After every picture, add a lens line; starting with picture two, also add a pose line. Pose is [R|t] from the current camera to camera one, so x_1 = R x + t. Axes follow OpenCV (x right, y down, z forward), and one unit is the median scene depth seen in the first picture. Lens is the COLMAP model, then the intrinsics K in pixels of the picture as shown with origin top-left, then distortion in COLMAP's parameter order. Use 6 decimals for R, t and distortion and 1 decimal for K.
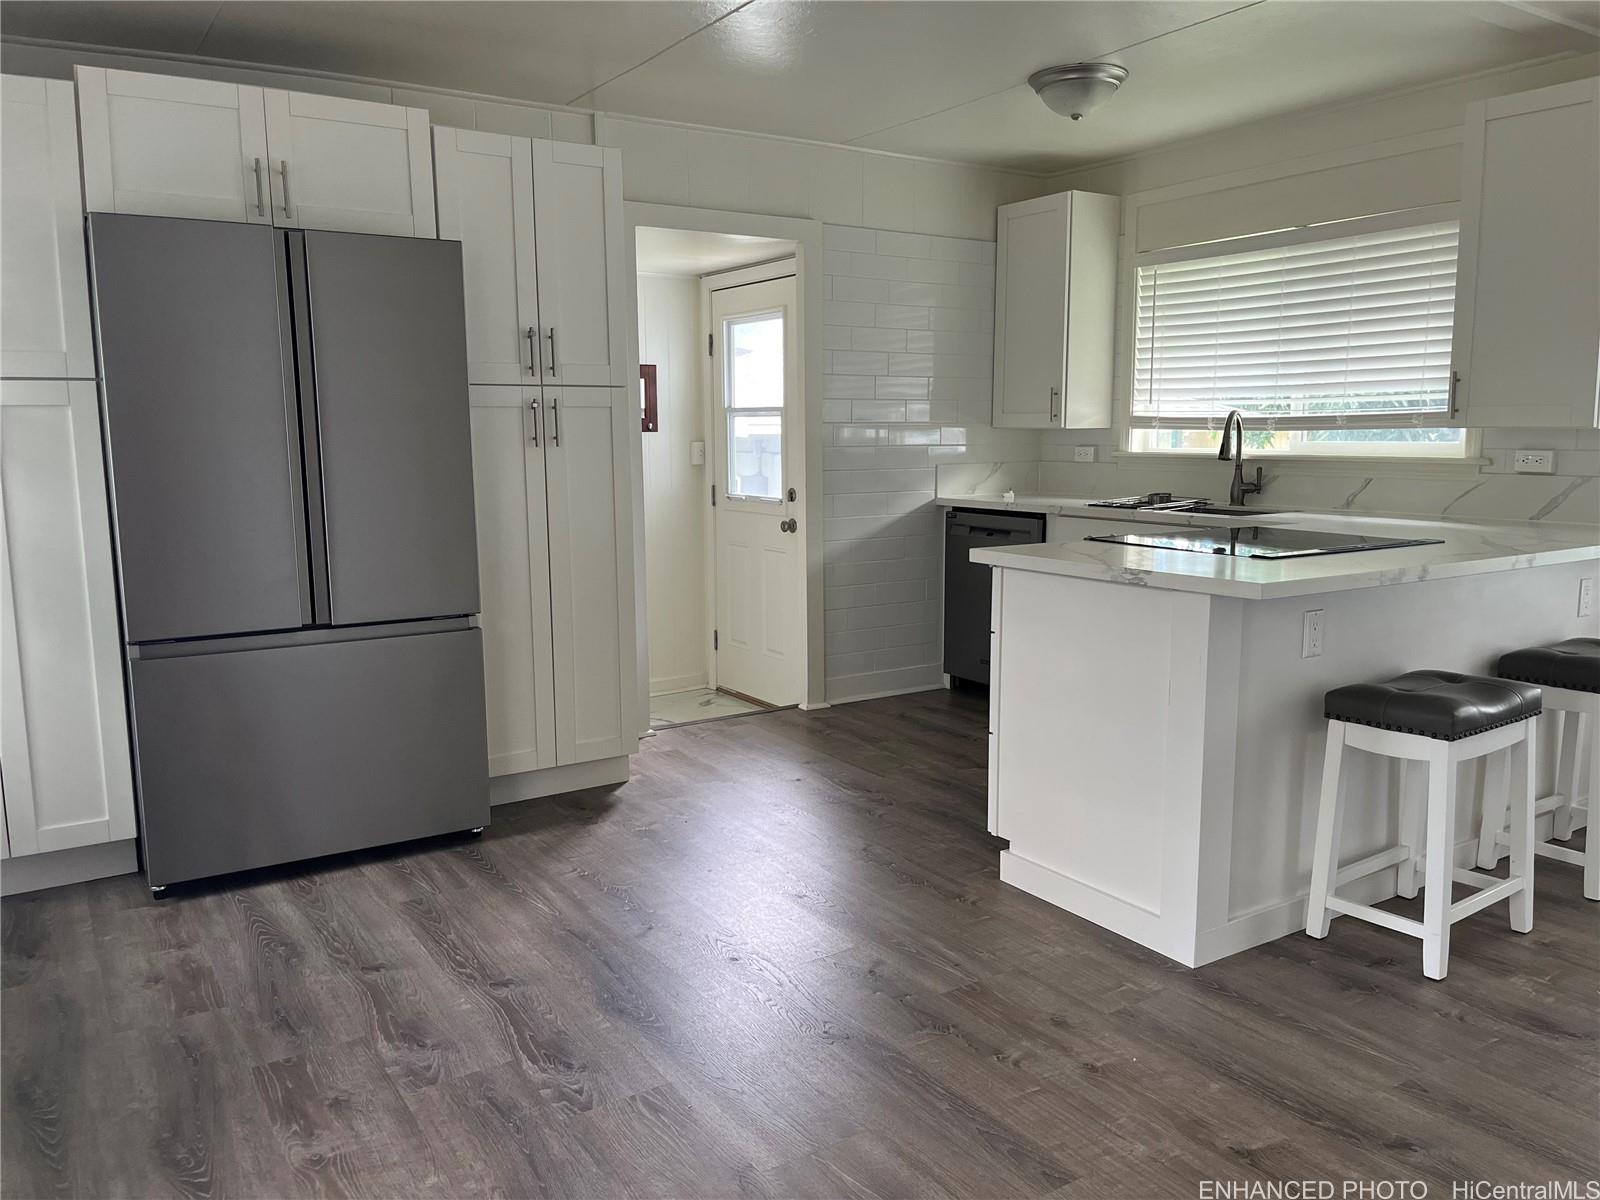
lens RADIAL K [[1212.8, 0, 801.6], [0, 1212.8, 605.3], [0, 0, 1]] dist [0.053025, -0.065391]
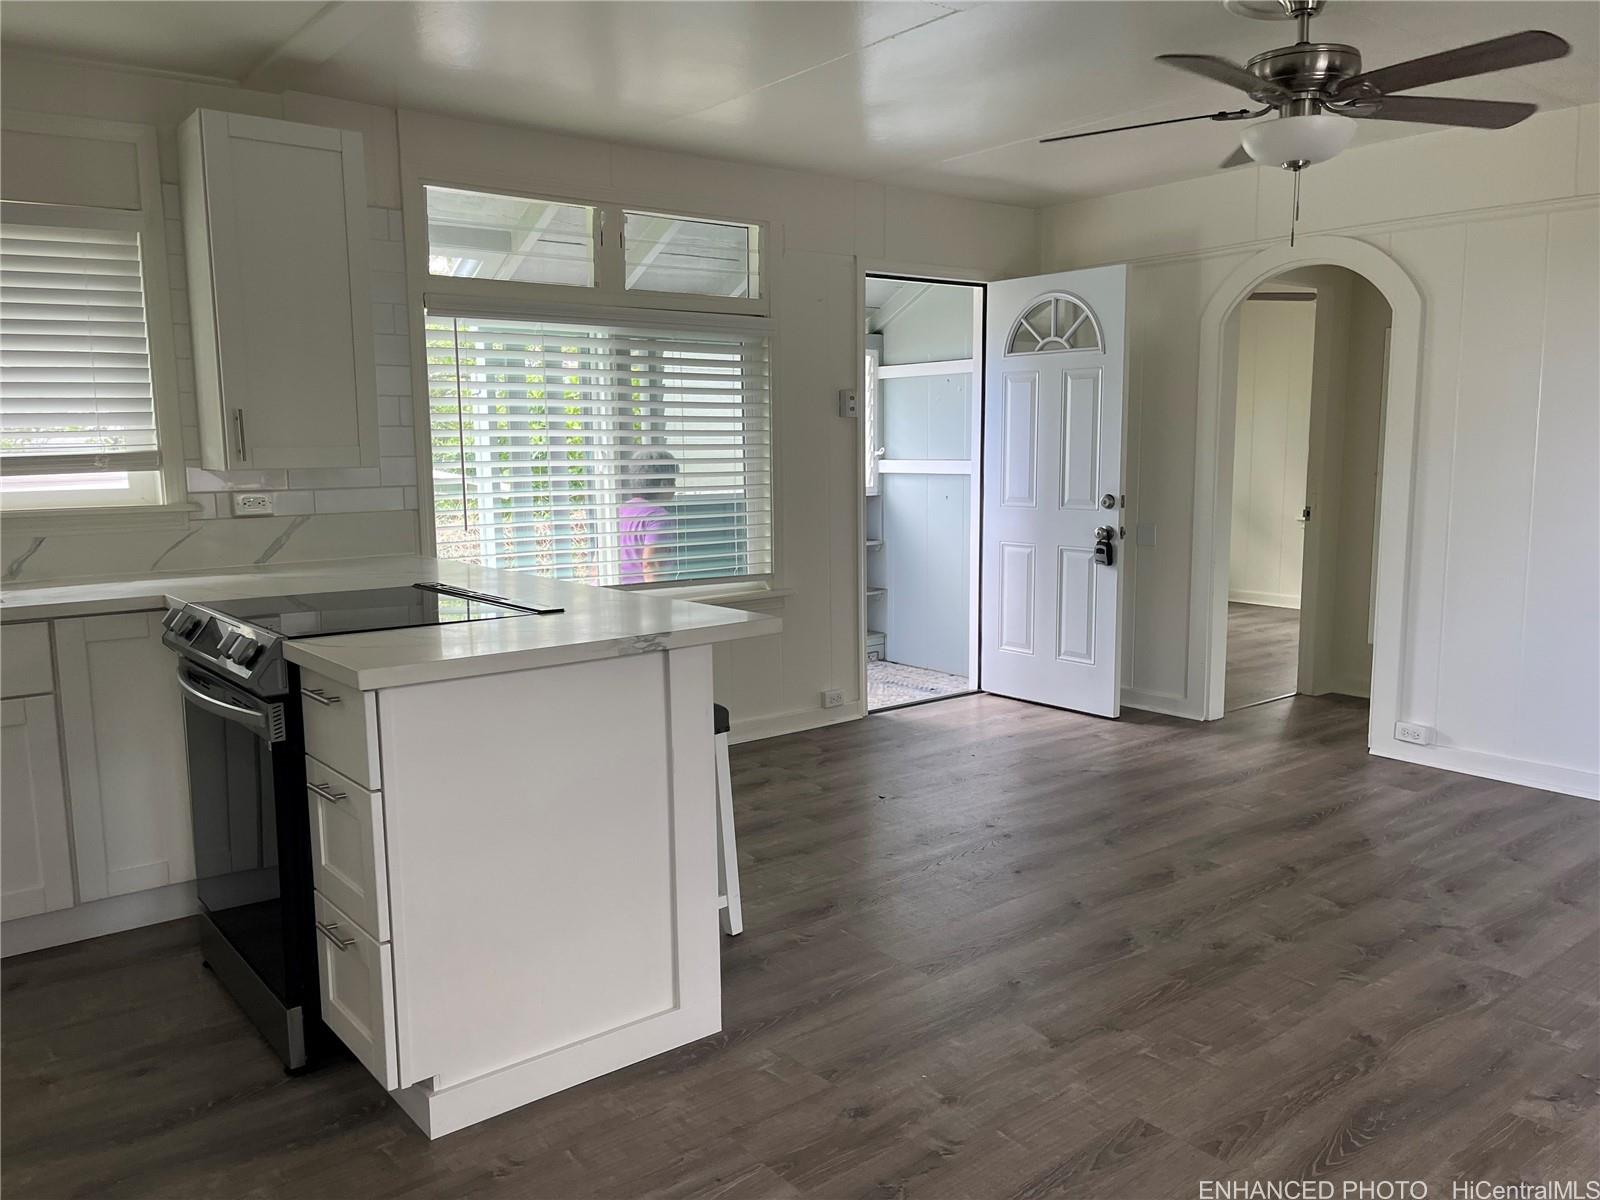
lens RADIAL K [[1212.8, 0, 801.6], [0, 1212.8, 605.3], [0, 0, 1]] dist [0.053025, -0.065391]
pose [[-0.099507, -0.128714, 0.986677, -0.428343], [0.157346, 0.977087, 0.143332, -0.114260], [-0.982517, 0.169512, -0.076975, 0.693980]]
